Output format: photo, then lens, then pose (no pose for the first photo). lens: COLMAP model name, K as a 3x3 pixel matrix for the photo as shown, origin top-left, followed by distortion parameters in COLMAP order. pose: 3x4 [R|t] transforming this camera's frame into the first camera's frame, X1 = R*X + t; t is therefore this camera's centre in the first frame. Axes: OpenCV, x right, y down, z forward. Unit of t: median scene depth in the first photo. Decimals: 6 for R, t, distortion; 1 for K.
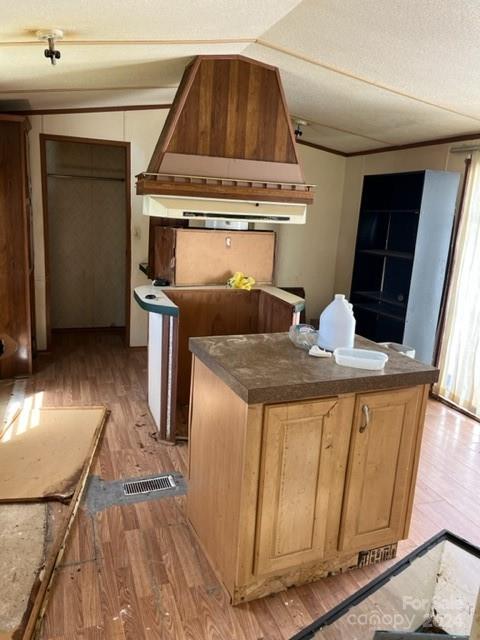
lens RADIAL K [[479.1, 0, 234.6], [0, 479.1, 318.6], [0, 0, 1]] dist [0.079734, -0.101683]
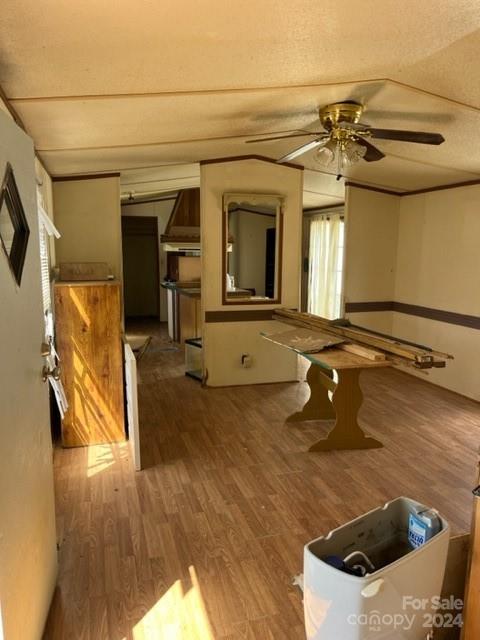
lens RADIAL K [[479.1, 0, 234.6], [0, 479.1, 318.6], [0, 0, 1]] dist [0.079734, -0.101683]
pose [[0.997557, -0.042175, -0.055684, 0.273279], [0.037930, 0.996447, -0.075194, 0.305155], [0.058657, 0.072898, 0.995613, -1.296254]]
